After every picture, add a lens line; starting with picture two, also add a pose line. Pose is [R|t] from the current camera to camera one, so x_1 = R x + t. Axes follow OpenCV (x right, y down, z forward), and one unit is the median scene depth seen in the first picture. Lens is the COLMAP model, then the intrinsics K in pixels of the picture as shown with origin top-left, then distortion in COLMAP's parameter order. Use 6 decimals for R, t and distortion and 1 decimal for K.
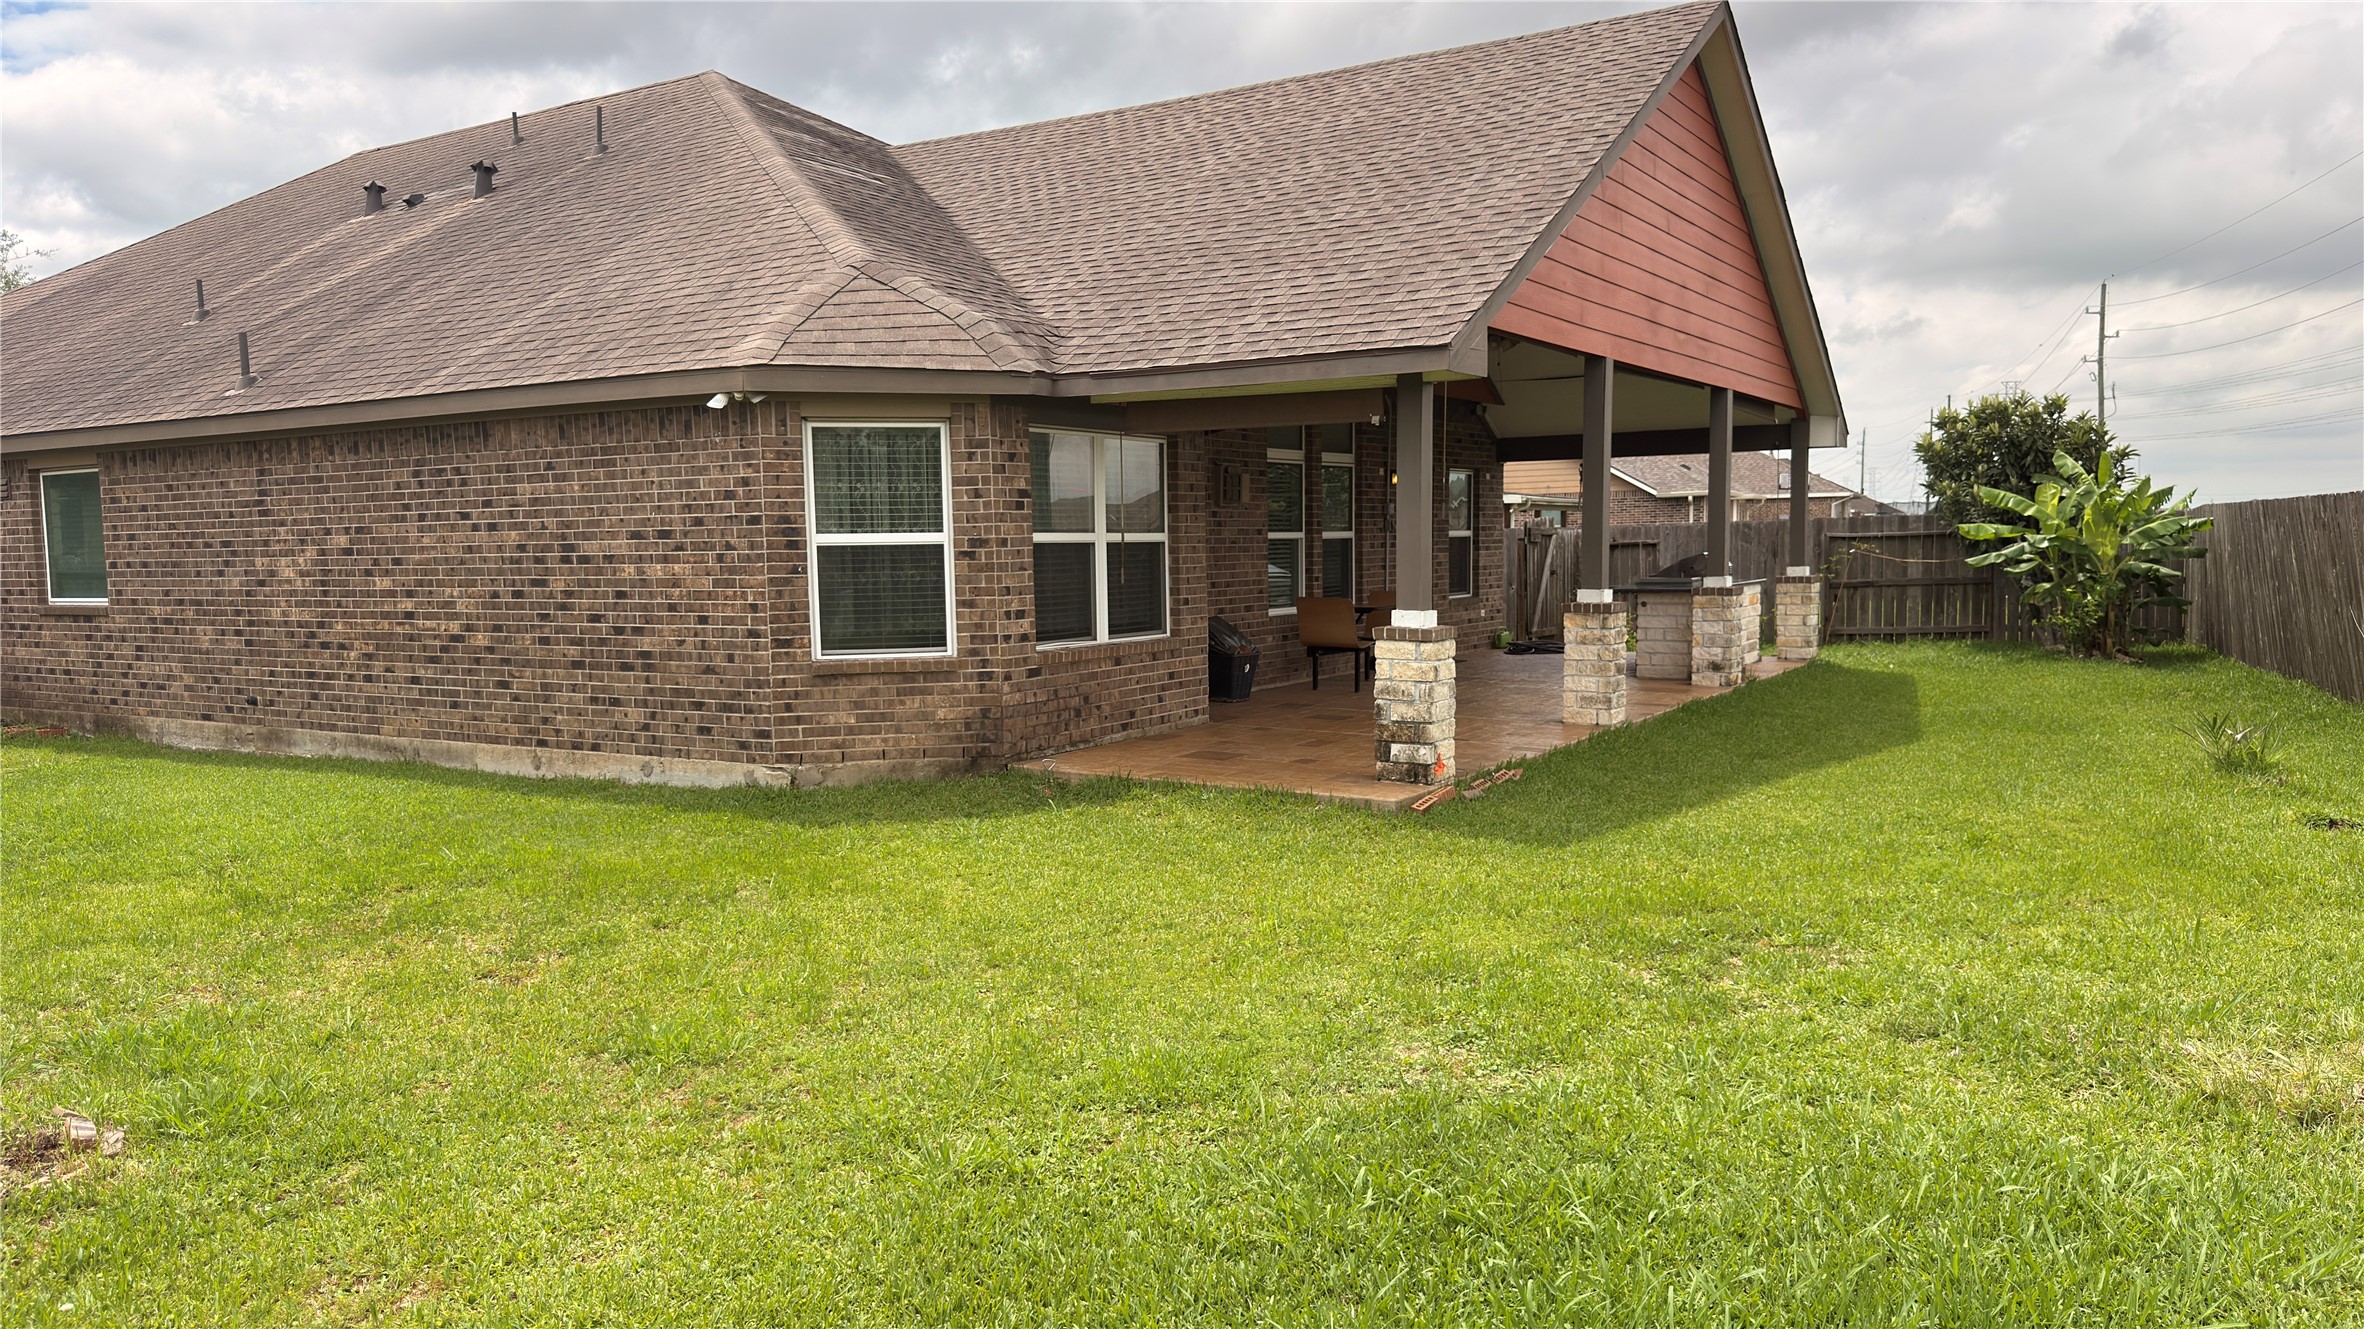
lens RADIAL K [[1683.1, 0, 1175.0], [0, 1683.1, 669.4], [0, 0, 1]] dist [0.053473, -0.061871]
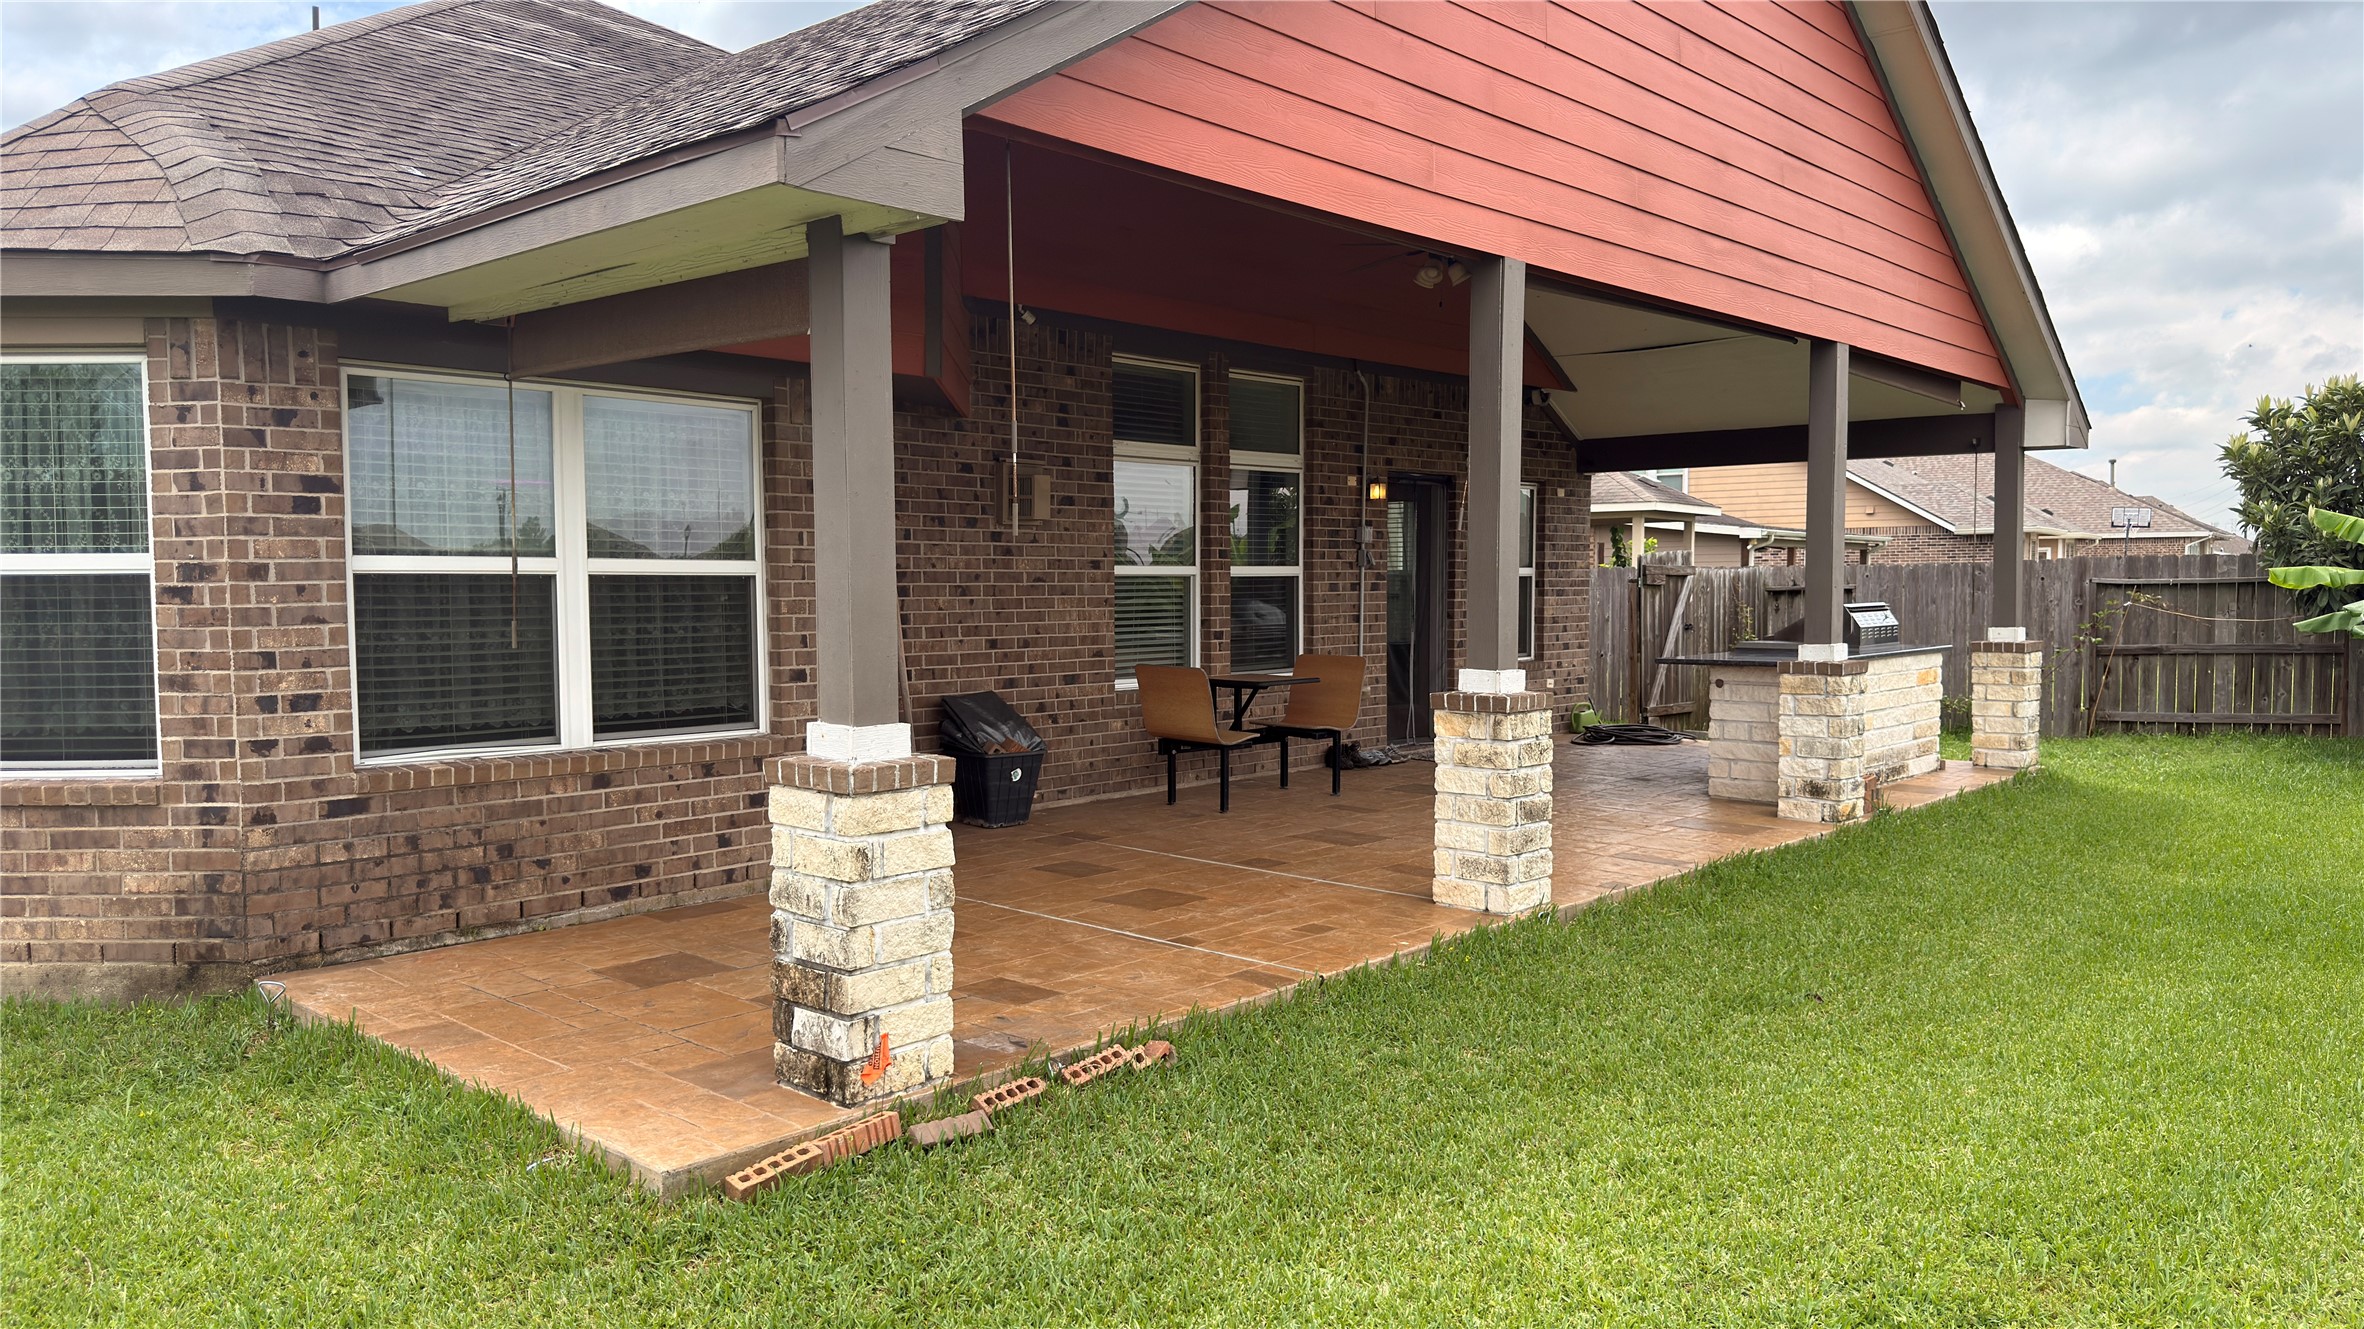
lens RADIAL K [[1683.1, 0, 1197.6], [0, 1683.1, 651.1], [0, 0, 1]] dist [0.053473, -0.061871]
pose [[0.985036, 0.018689, -0.171332, 0.249063], [-0.024355, 0.999222, -0.031031, -0.033792], [0.170618, 0.034739, 0.984725, 0.429973]]
